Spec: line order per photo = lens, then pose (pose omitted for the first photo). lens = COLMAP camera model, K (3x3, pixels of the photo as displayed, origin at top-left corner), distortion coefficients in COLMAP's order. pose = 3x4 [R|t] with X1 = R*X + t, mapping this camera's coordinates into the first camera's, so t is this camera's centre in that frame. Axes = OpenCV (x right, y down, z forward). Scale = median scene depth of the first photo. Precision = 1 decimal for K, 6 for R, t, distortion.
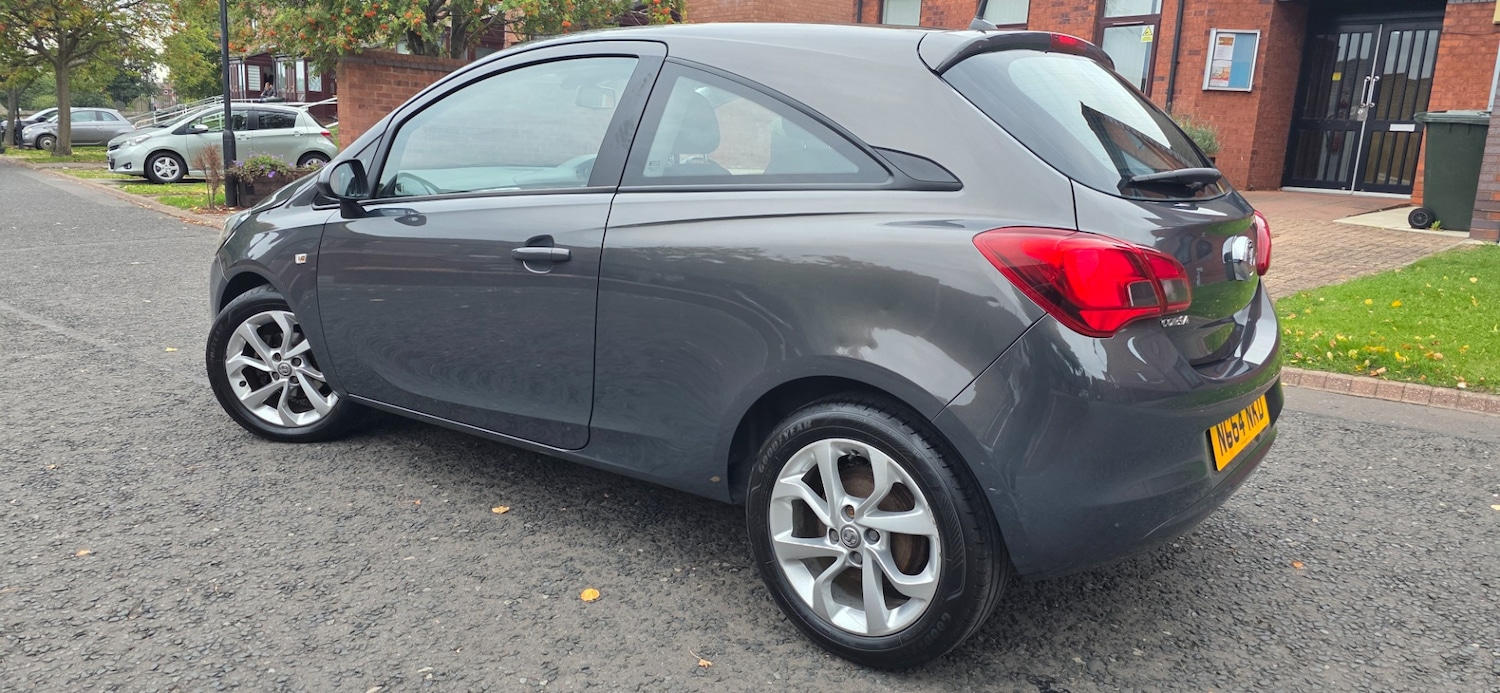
lens RADIAL K [[941.6, 0, 746.3], [0, 941.6, 344.6], [0, 0, 1]] dist [0.054989, -0.038839]
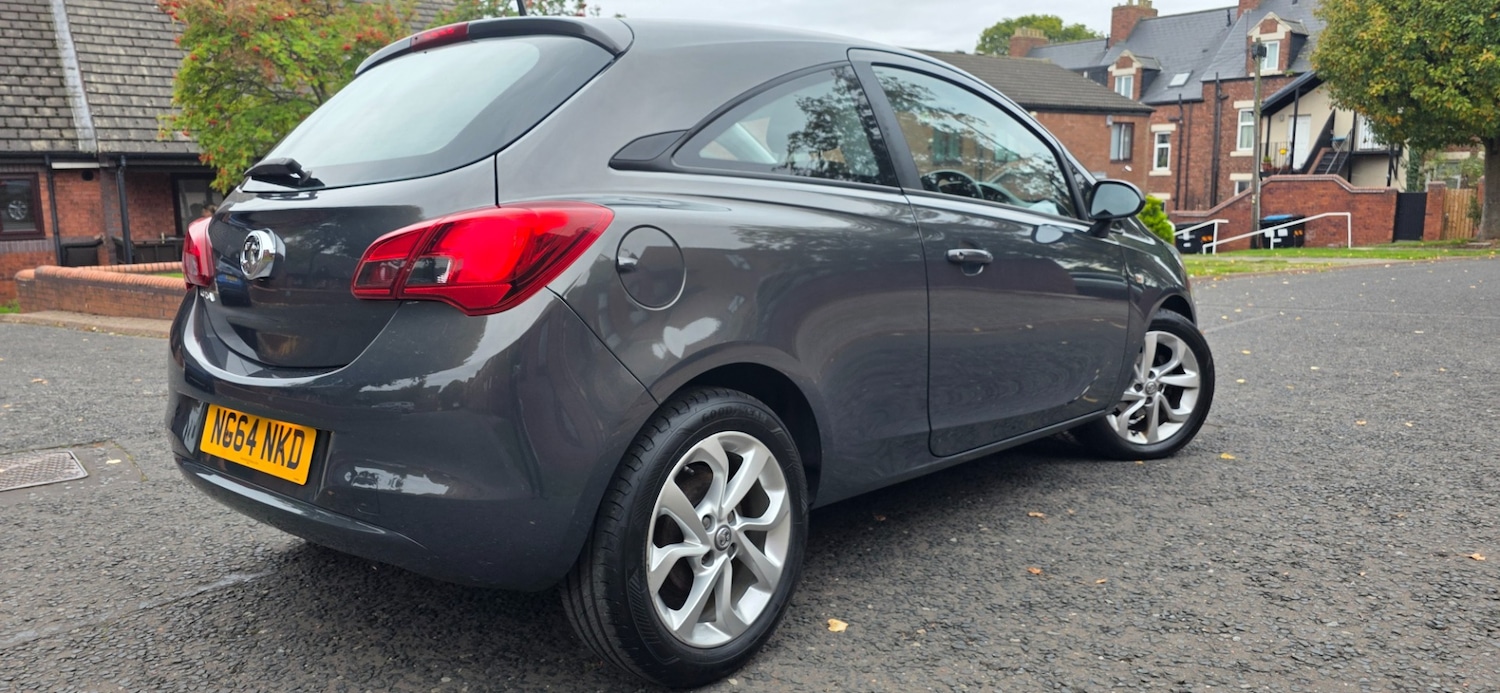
lens RADIAL K [[997.6, 0, 712.8], [0, 997.6, 334.1], [0, 0, 1]] dist [0.055616, -0.047369]
pose [[-0.066727, 0.102231, -0.992520, 1.260200], [-0.174863, 0.978144, 0.112506, -0.171926], [0.982329, 0.181062, -0.047392, 1.297339]]
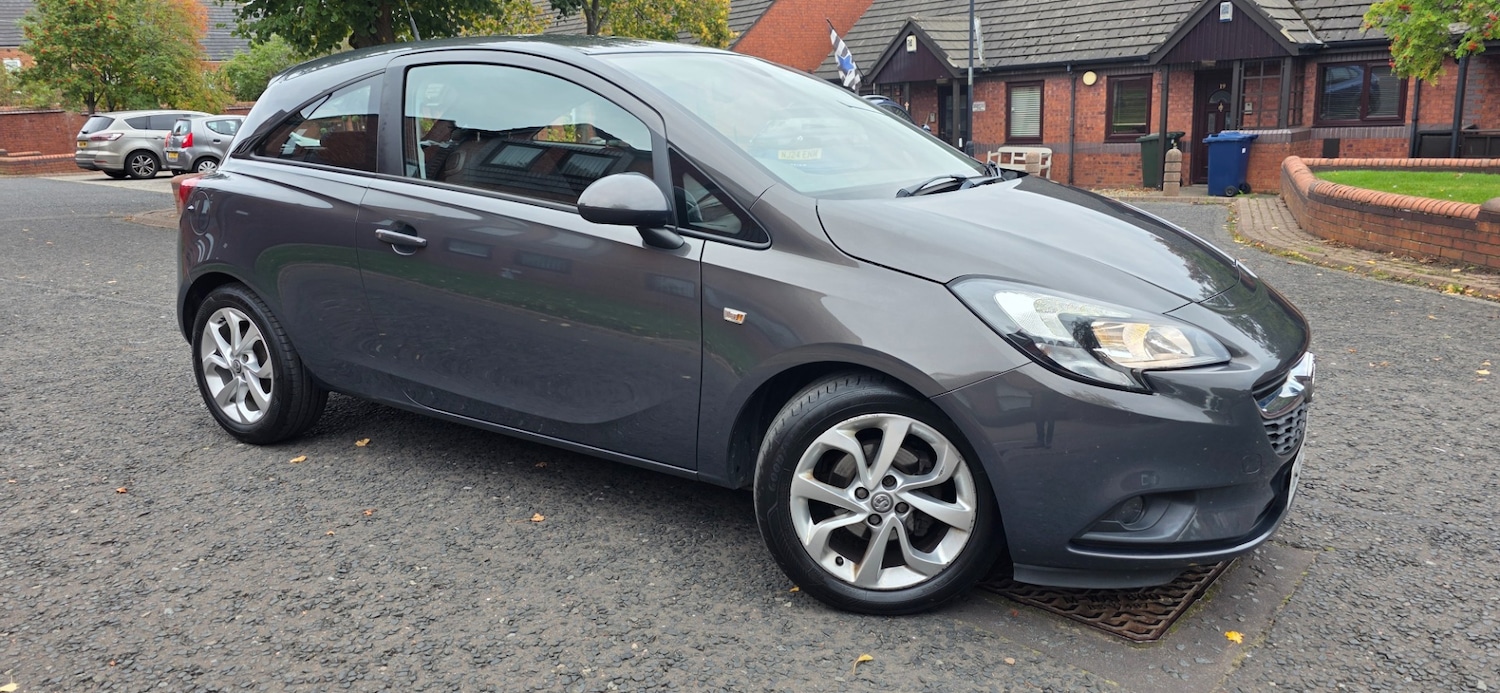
lens RADIAL K [[997.6, 0, 740.0], [0, 997.6, 329.6], [0, 0, 1]] dist [0.055616, -0.047369]
pose [[-0.993904, 0.026162, -0.107099, -0.062759], [-0.017738, 0.920836, 0.389547, -0.538441], [0.108812, 0.389072, -0.914758, 2.651955]]
